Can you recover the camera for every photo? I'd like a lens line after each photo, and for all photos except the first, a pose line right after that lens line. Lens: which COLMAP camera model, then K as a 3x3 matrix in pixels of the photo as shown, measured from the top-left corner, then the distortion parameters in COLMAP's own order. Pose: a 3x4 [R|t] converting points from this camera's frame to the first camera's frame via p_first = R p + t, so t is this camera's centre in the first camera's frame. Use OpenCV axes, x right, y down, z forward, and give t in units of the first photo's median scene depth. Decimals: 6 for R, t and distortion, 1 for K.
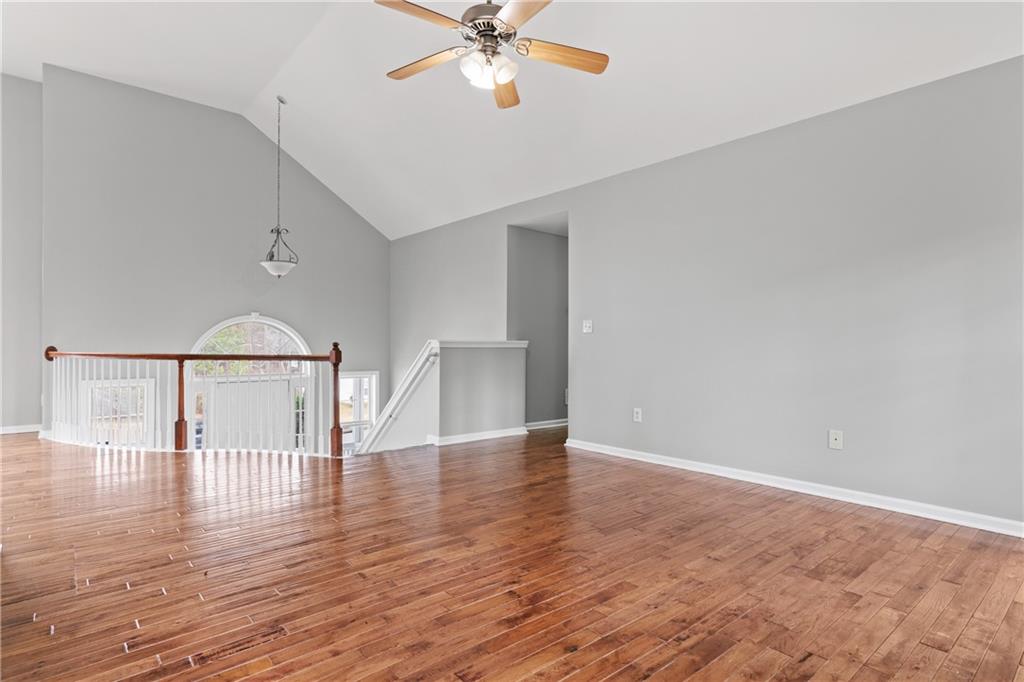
lens RADIAL K [[542.2, 0, 508.9], [0, 542.2, 342.1], [0, 0, 1]] dist [-0.003840, -0.000559]
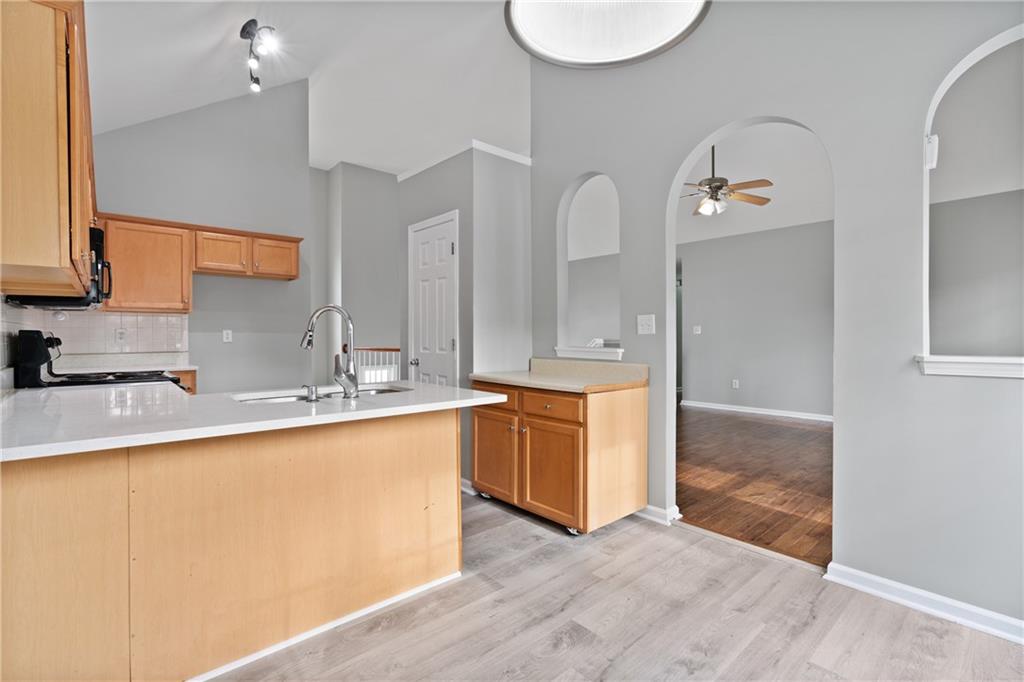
lens RADIAL K [[467.7, 0, 511.6], [0, 467.7, 337.4], [0, 0, 1]] dist [-0.002959, 0.000110]
pose [[0.999849, -0.005274, 0.016529, -0.425940], [0.005174, 0.999968, 0.006098, -0.017861], [-0.016561, -0.006012, 0.999845, -0.375809]]
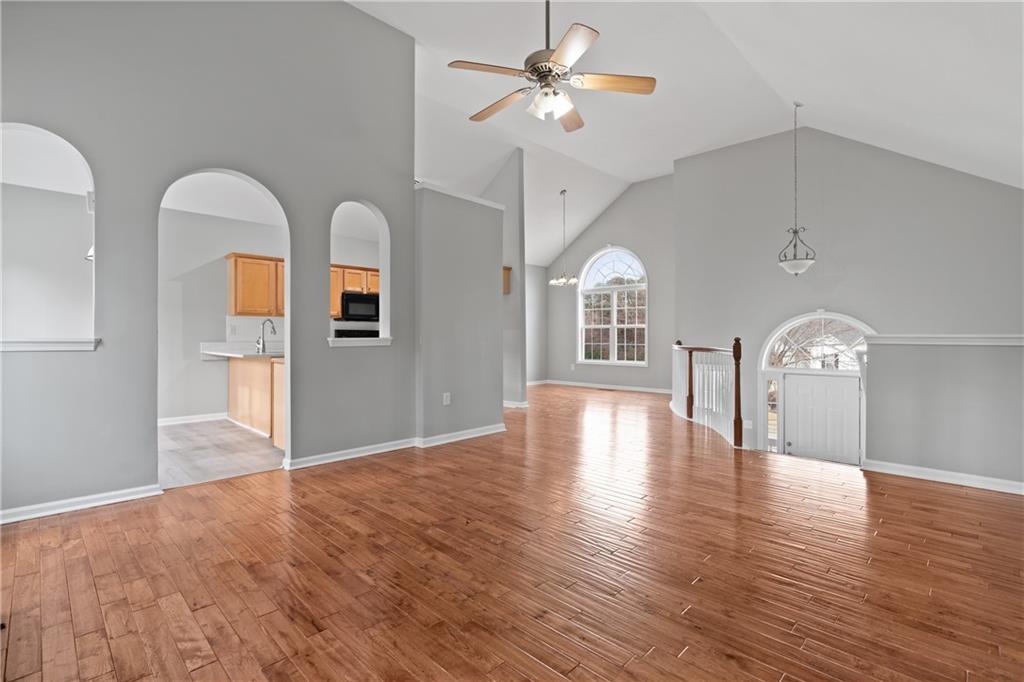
lens RADIAL K [[480.5, 0, 512.5], [0, 480.5, 333.1], [0, 0, 1]] dist [-0.007776, 0.000530]
pose [[0.084703, -0.011628, -0.996338, 0.515751], [0.001088, 0.999932, -0.011577, 0.001962], [0.996406, -0.000103, 0.084710, 0.437286]]
